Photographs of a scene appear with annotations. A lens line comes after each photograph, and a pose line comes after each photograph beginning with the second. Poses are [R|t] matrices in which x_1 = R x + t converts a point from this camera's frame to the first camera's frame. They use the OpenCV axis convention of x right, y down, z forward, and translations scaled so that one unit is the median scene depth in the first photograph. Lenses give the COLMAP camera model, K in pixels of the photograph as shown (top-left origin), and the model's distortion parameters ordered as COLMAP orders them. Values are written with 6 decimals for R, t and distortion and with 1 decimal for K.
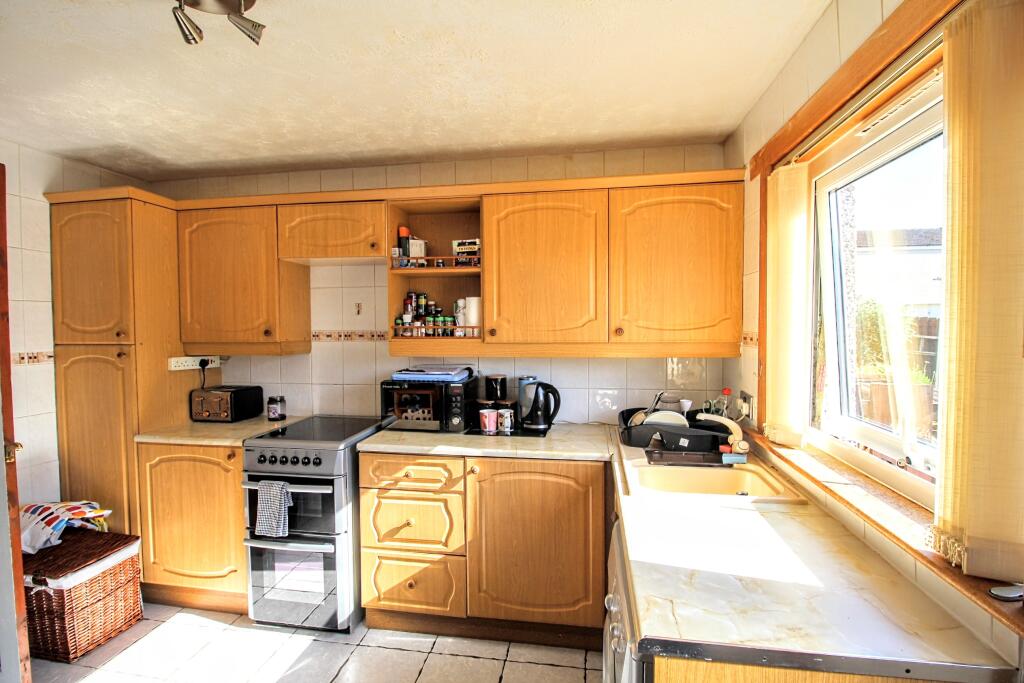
lens RADIAL K [[480.0, 0, 512.0], [0, 480.0, 341.5], [0, 0, 1]] dist [-0.014349, -0.013893]
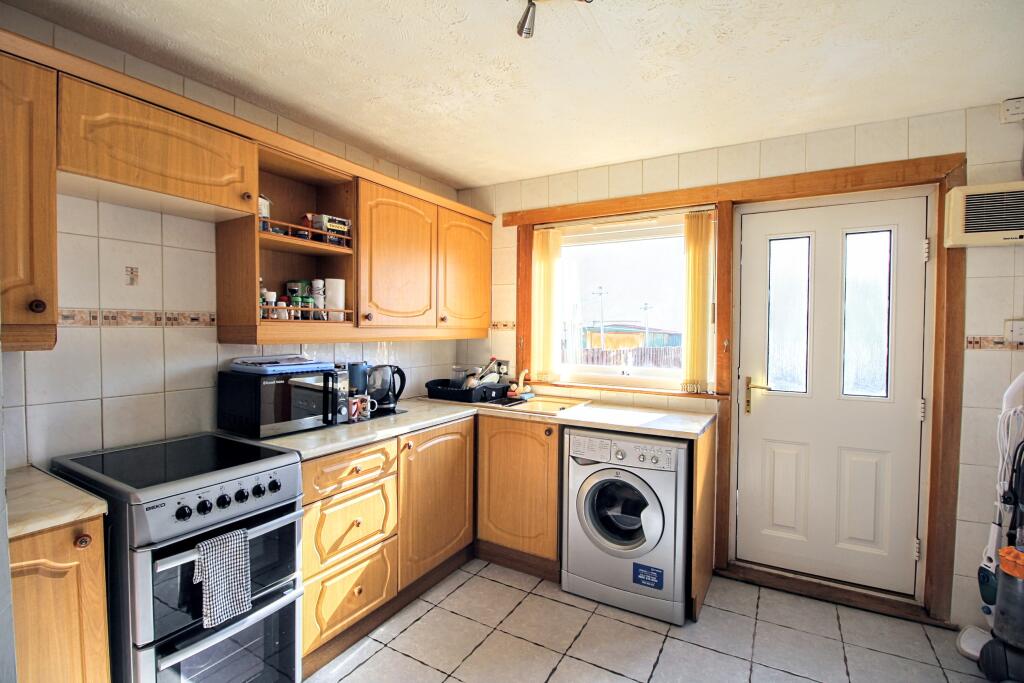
lens RADIAL K [[480.0, 0, 512.0], [0, 480.0, 341.5], [0, 0, 1]] dist [-0.014349, -0.013893]
pose [[0.346488, -0.016615, 0.937907, -0.934827], [0.024954, 0.999653, 0.008491, 0.033653], [-0.937722, 0.020463, 0.346782, 0.393622]]
